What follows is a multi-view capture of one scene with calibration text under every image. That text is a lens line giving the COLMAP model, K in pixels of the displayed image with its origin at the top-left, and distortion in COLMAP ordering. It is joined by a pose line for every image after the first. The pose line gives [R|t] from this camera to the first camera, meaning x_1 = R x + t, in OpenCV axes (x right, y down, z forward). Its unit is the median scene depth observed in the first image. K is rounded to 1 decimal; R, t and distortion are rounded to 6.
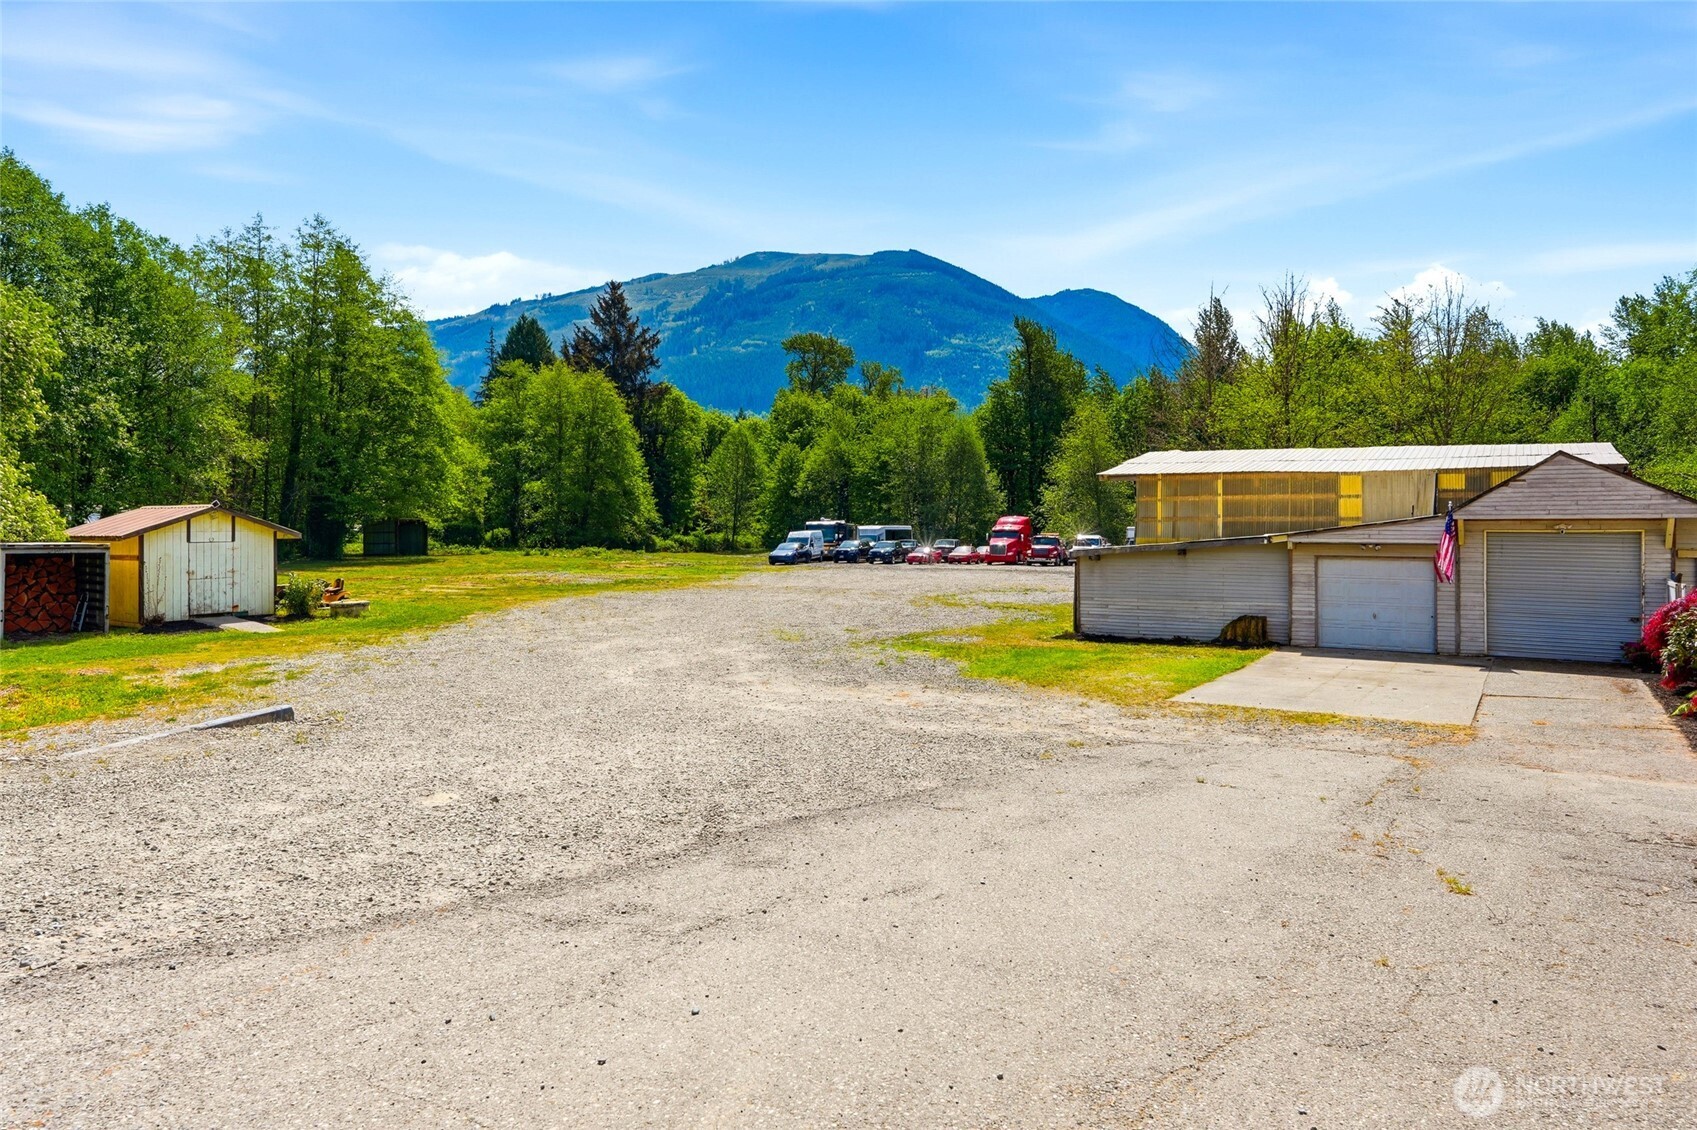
lens RADIAL K [[1133.5, 0, 849.3], [0, 1133.5, 483.0], [0, 0, 1]] dist [0.000834, -0.001453]
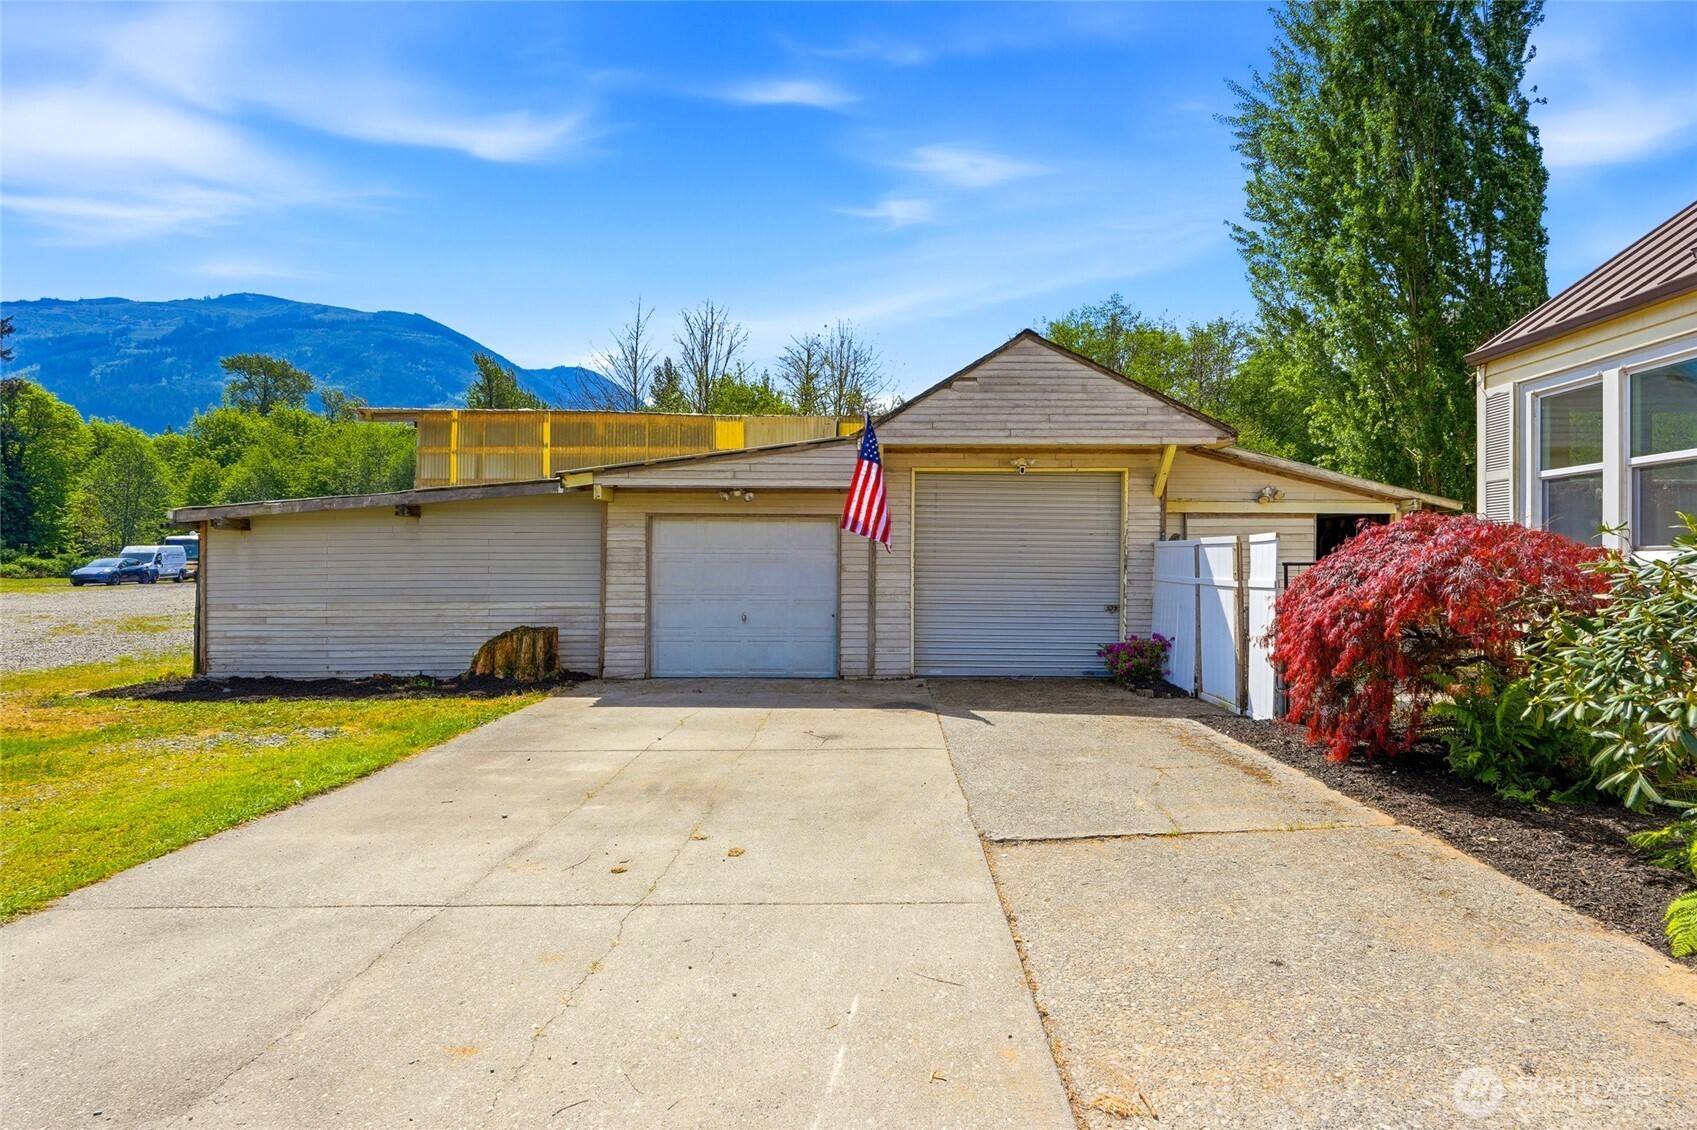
lens RADIAL K [[772.2, 0, 830.3], [0, 772.2, 555.8], [0, 0, 1]] dist [0.004227, -0.000450]
pose [[0.885319, -0.000290, 0.464984, 0.137186], [-0.010677, 0.999723, 0.020951, 0.032999], [-0.464862, -0.023513, 0.885071, 0.271876]]
